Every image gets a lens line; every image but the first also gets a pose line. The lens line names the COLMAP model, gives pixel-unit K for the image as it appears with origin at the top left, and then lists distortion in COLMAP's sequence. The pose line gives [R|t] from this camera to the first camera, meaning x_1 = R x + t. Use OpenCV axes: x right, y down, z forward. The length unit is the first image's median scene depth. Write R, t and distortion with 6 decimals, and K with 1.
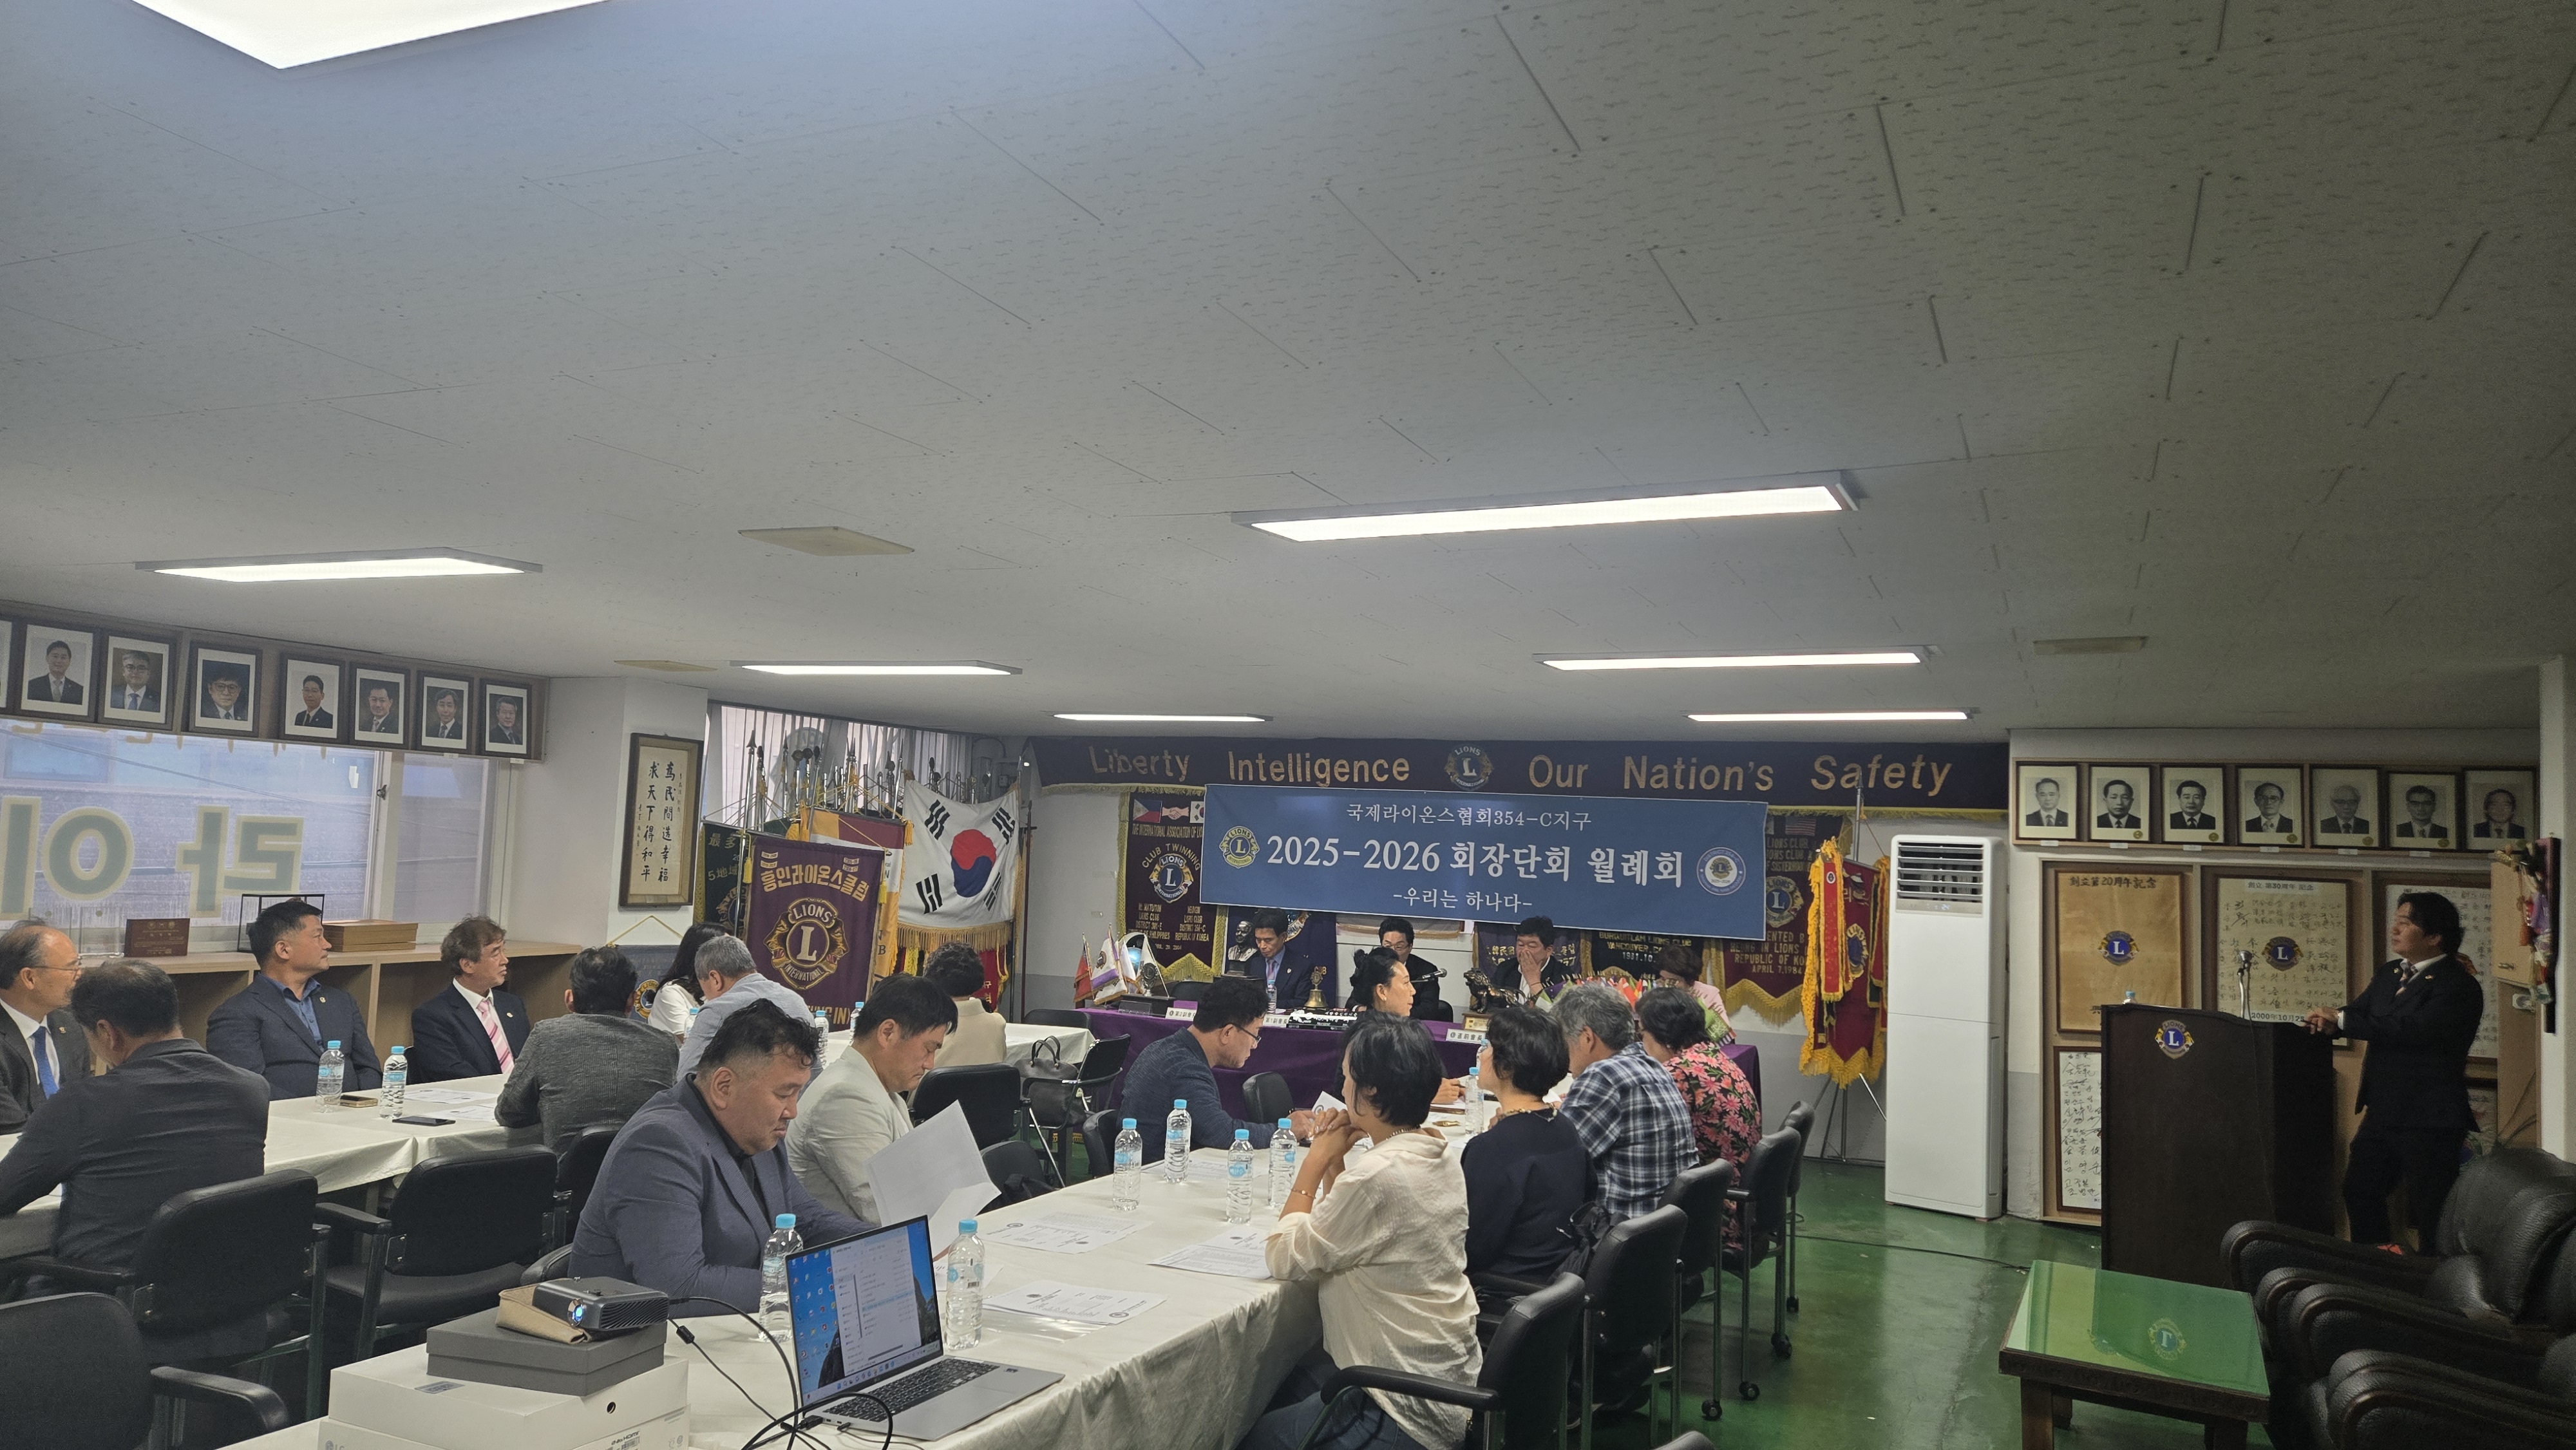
lens RADIAL K [[1707.7, 0, 1311.0], [0, 1707.7, 738.0], [0, 0, 1]] dist [0.107115, -0.110419]
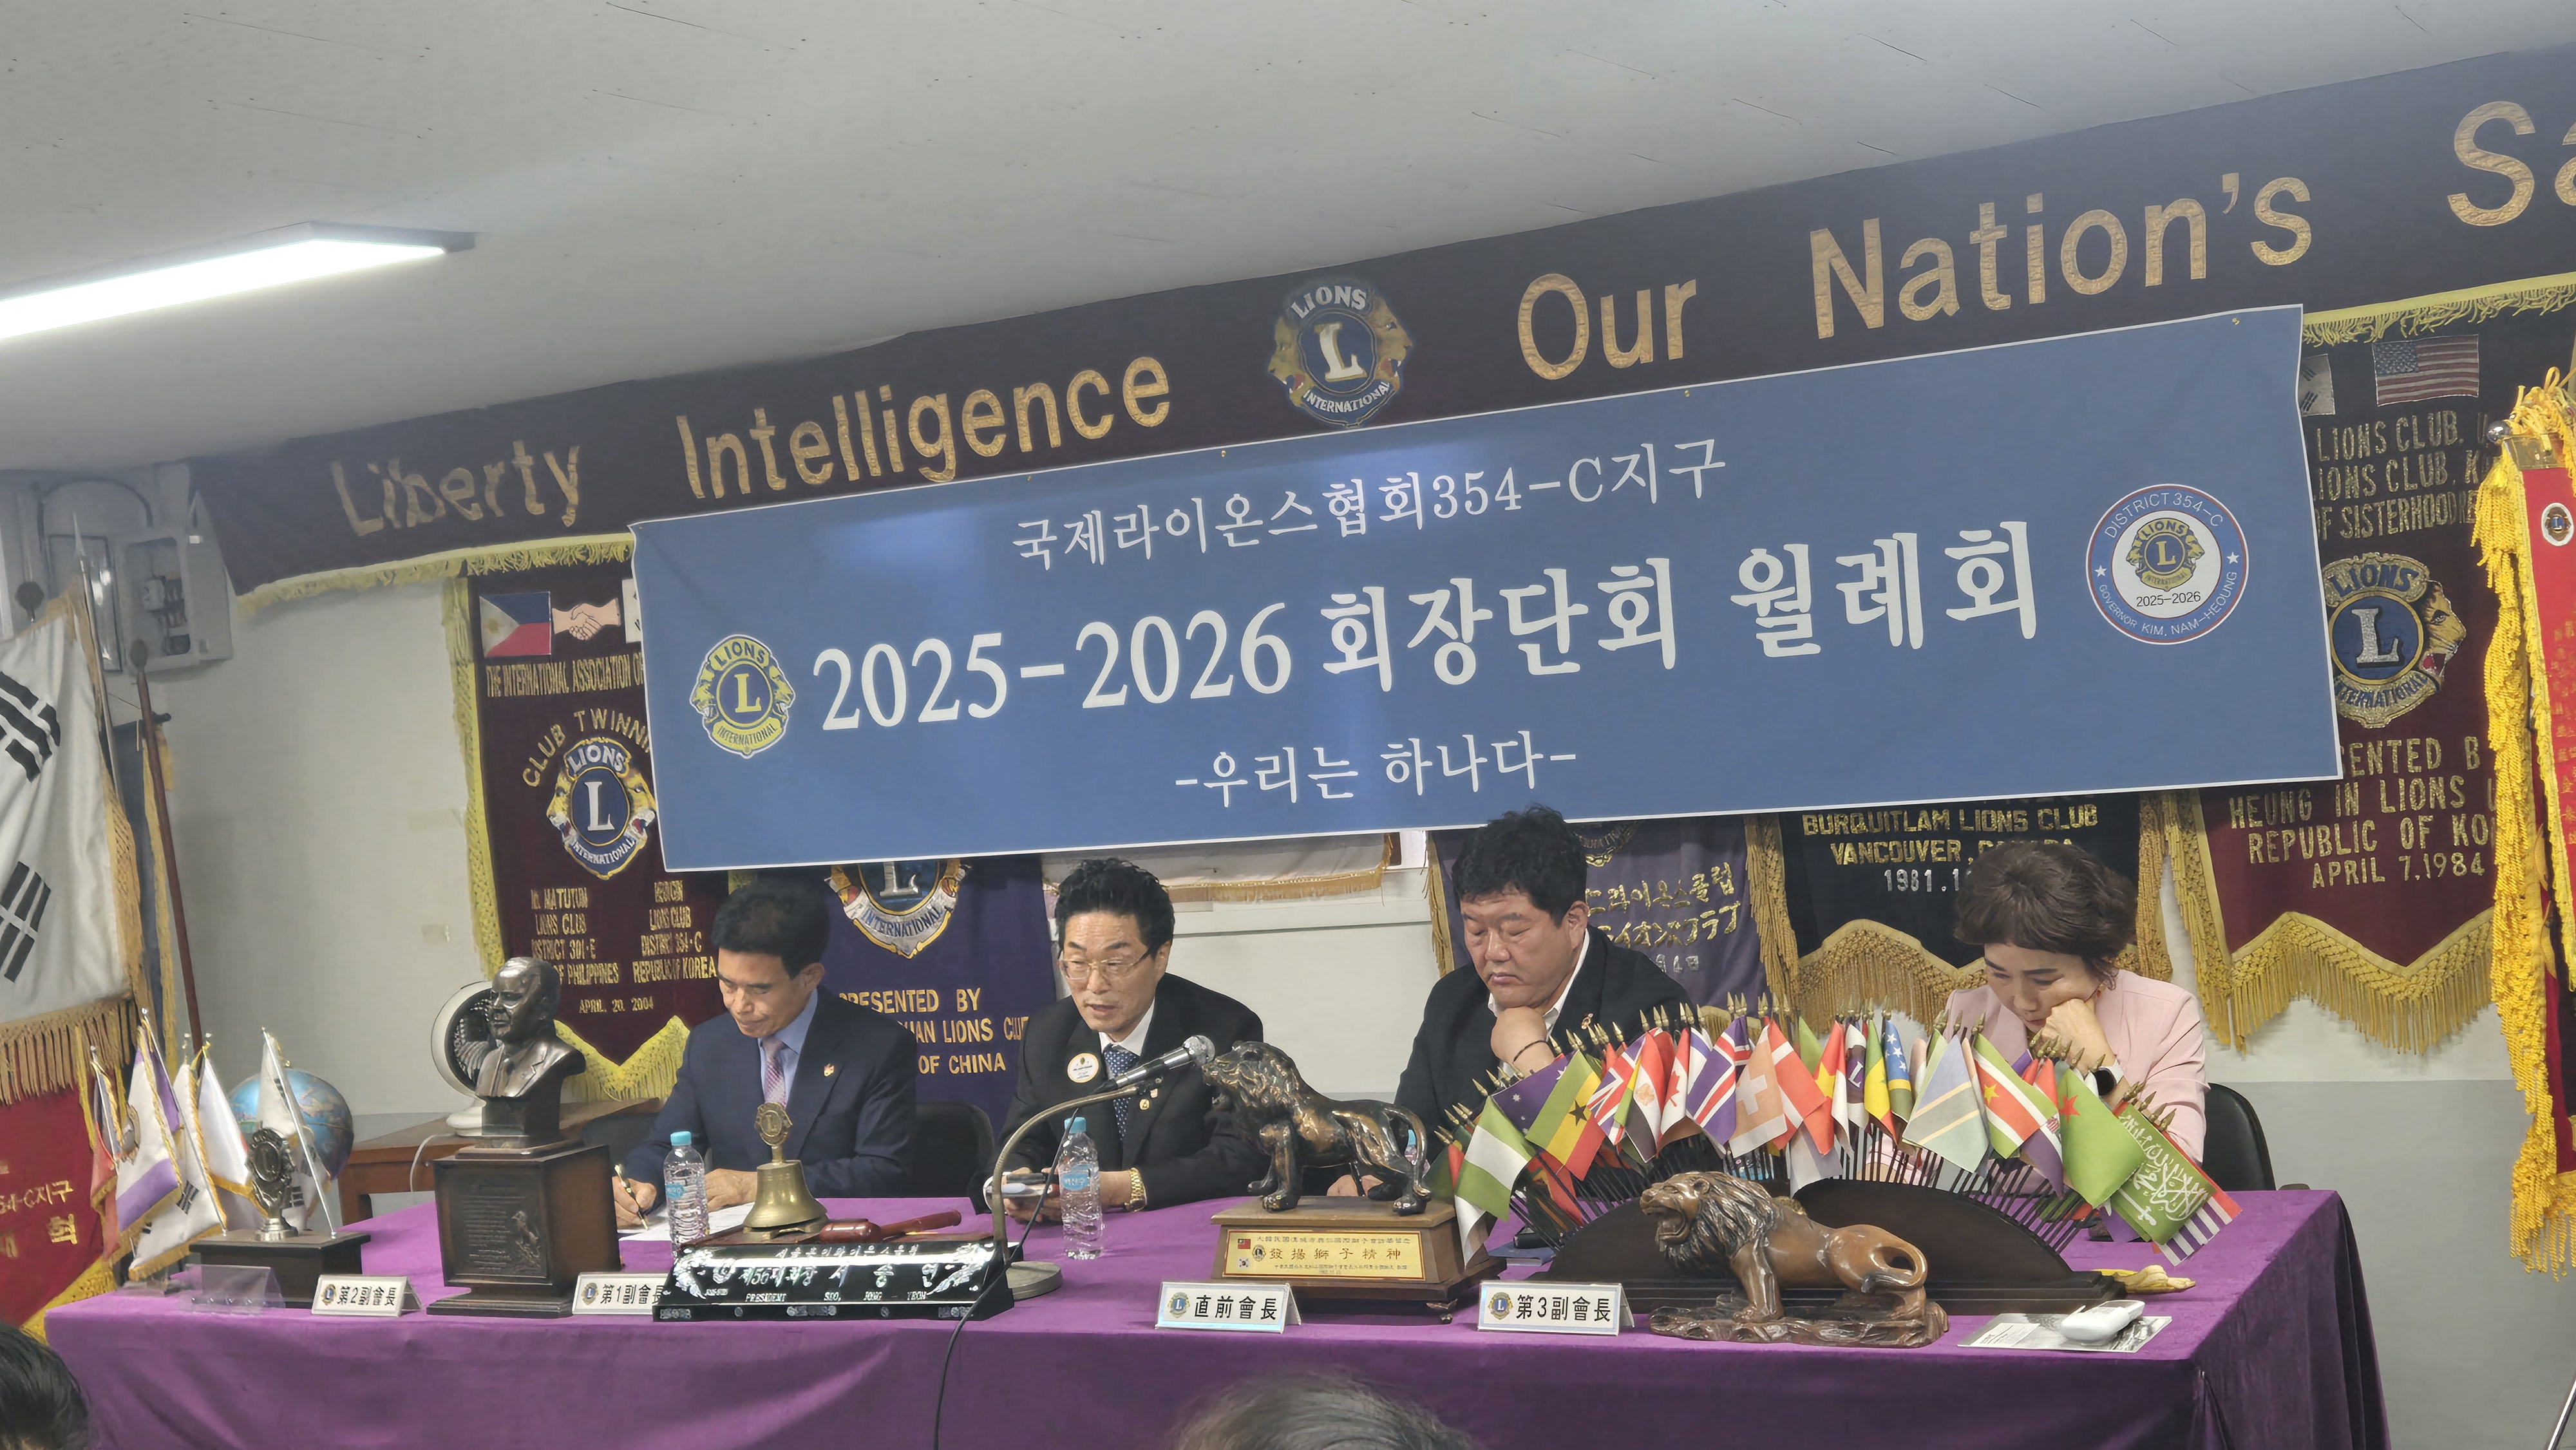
lens RADIAL K [[2975.4, 0, 1340.7], [0, 2975.4, 722.0], [0, 0, 1]] dist [0.089507, -0.056775]
pose [[0.987459, -0.132796, -0.085378, 0.150322], [0.139590, 0.987034, 0.079235, 0.047235], [0.073749, -0.090159, 0.993193, 0.516375]]
